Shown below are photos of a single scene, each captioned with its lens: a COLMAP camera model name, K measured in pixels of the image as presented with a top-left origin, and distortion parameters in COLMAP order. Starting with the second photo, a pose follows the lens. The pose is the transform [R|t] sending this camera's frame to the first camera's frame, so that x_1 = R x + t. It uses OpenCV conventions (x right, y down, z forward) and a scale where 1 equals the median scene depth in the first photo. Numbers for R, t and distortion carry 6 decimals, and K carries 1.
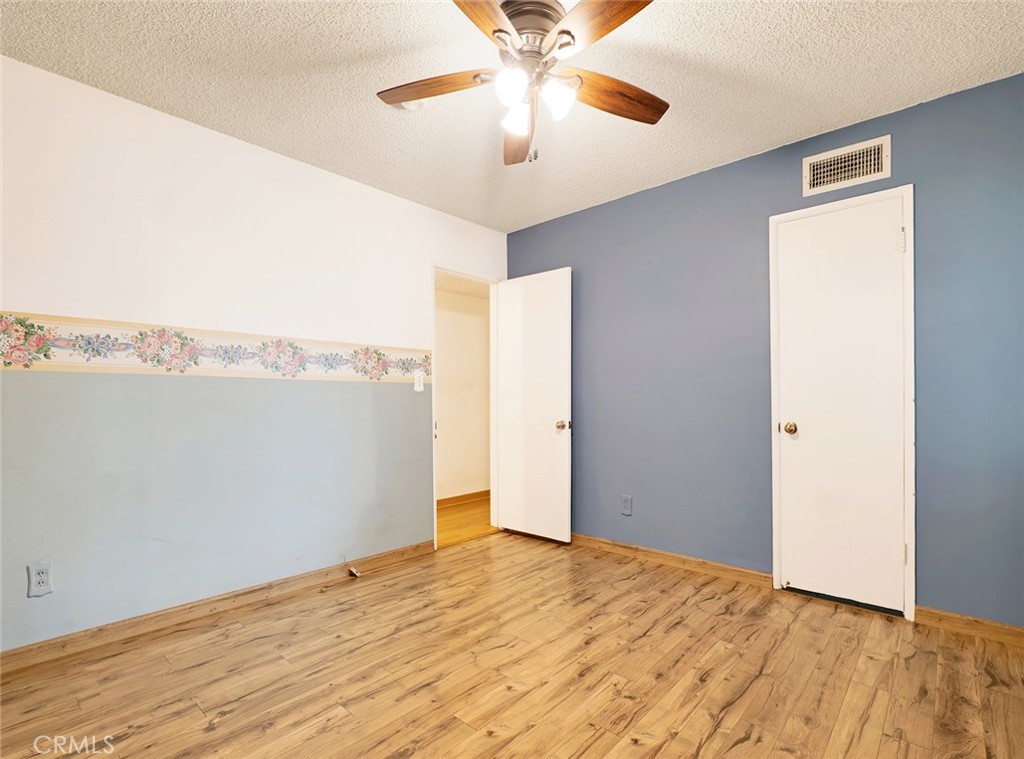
lens RADIAL K [[483.8, 0, 511.4], [0, 483.8, 387.4], [0, 0, 1]] dist [-0.017562, 0.001137]
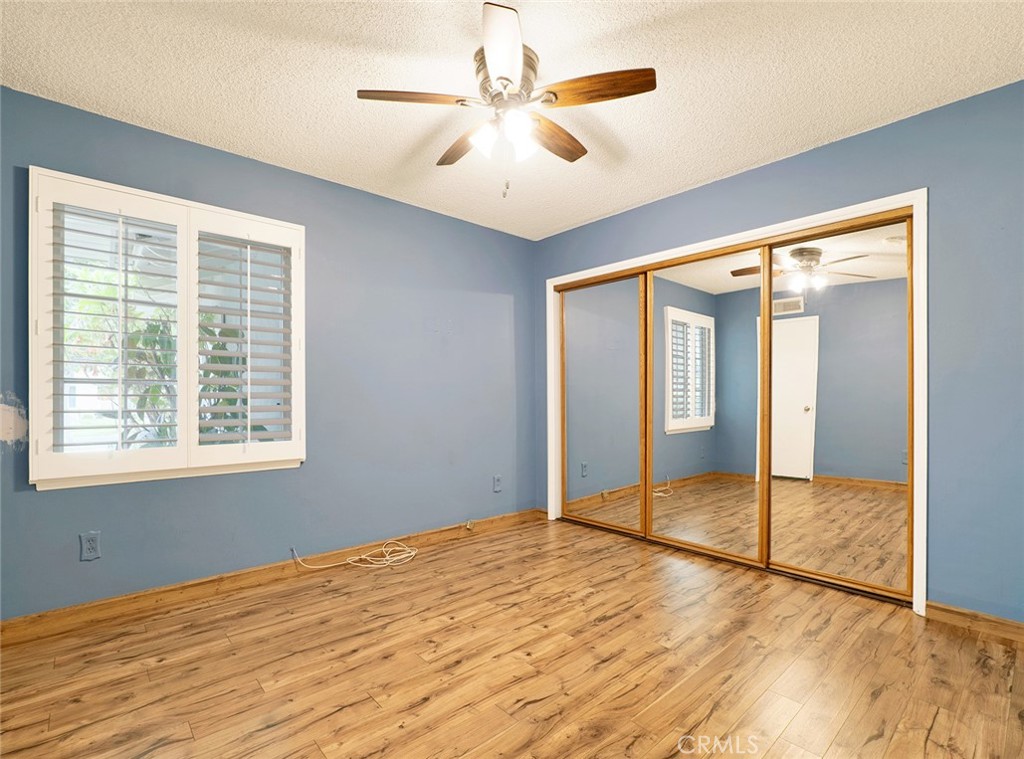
lens RADIAL K [[483.8, 0, 511.4], [0, 483.8, 387.4], [0, 0, 1]] dist [-0.017562, 0.001137]
pose [[-0.993852, 0.009728, 0.110291, -0.090755], [0.004329, 0.998785, -0.049087, 0.056655], [-0.110635, -0.048308, -0.992686, 2.081119]]
